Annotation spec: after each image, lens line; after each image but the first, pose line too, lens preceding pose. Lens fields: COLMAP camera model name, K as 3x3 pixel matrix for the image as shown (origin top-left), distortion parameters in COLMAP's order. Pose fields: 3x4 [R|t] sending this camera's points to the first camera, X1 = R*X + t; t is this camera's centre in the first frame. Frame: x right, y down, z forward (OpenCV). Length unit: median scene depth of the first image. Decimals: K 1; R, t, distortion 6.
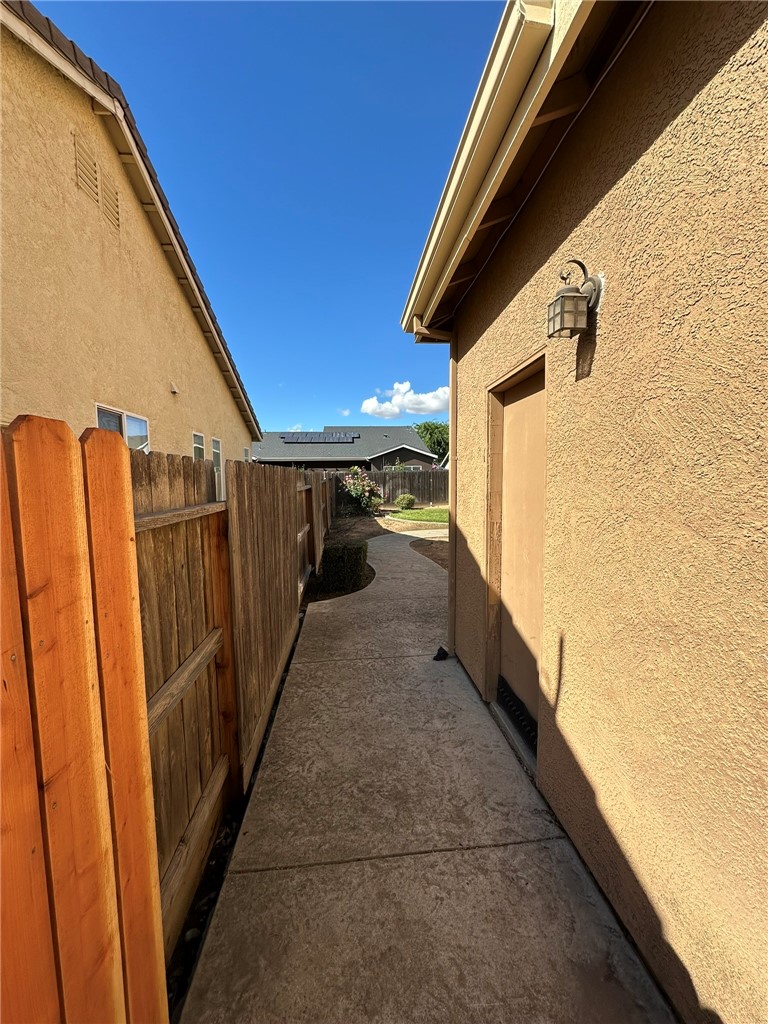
lens RADIAL K [[411.1, 0, 384.0], [0, 411.1, 512.0], [0, 0, 1]] dist [0.017015, -0.000039]
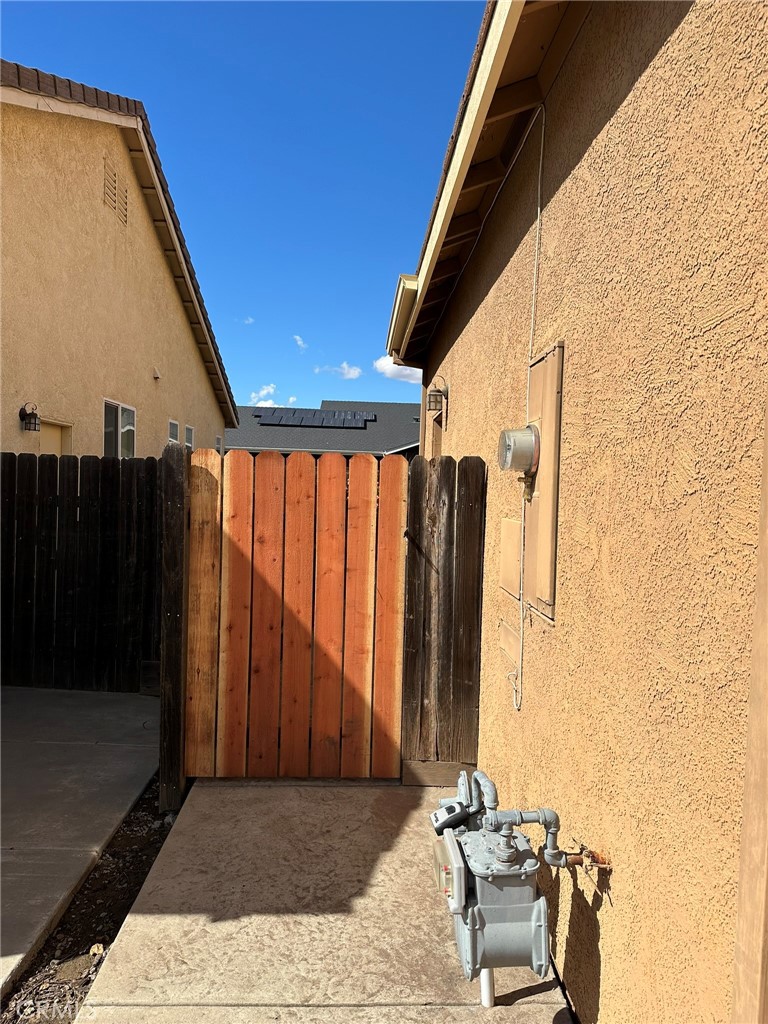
lens RADIAL K [[705.8, 0, 384.0], [0, 705.8, 512.0], [0, 0, 1]] dist [0.088188, -0.154548]
pose [[0.997994, 0.037993, -0.050643, 0.028055], [-0.040198, 0.998255, -0.043259, 0.018104], [0.048911, 0.045208, 0.997779, -0.181303]]
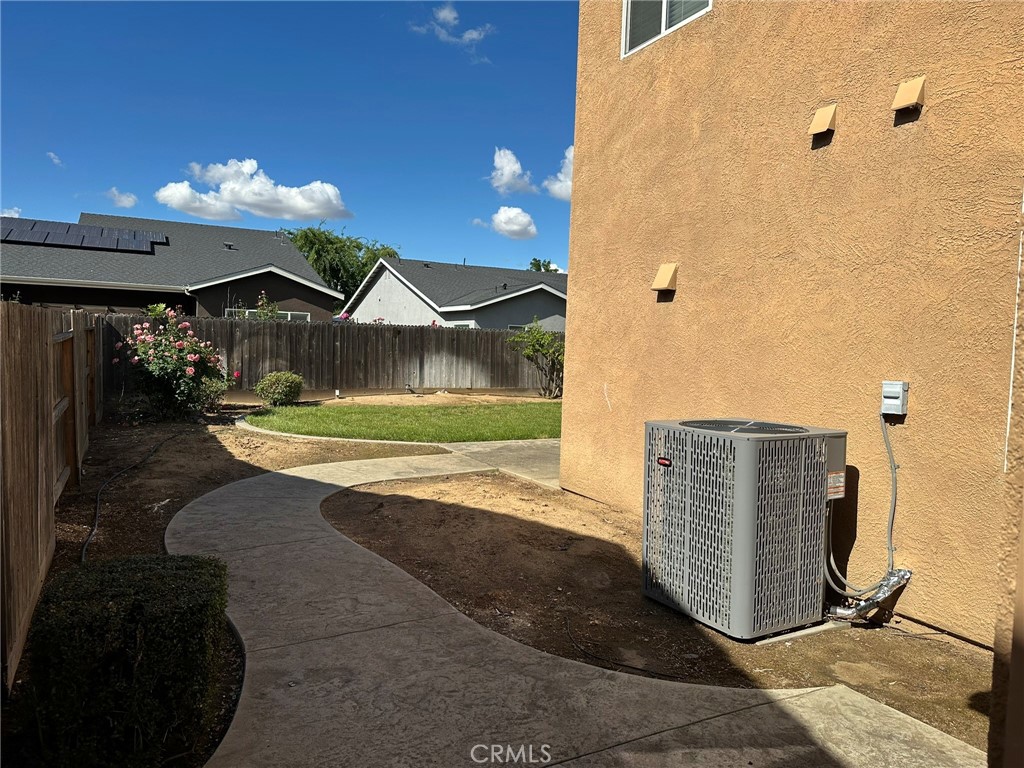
lens RADIAL K [[705.8, 0, 512.0], [0, 705.8, 384.0], [0, 0, 1]] dist [0.088188, -0.154548]
pose [[0.921316, 0.019923, 0.388305, -0.021277], [-0.011887, 0.999663, -0.023086, -0.016747], [-0.388634, 0.016654, 0.921242, 0.198890]]
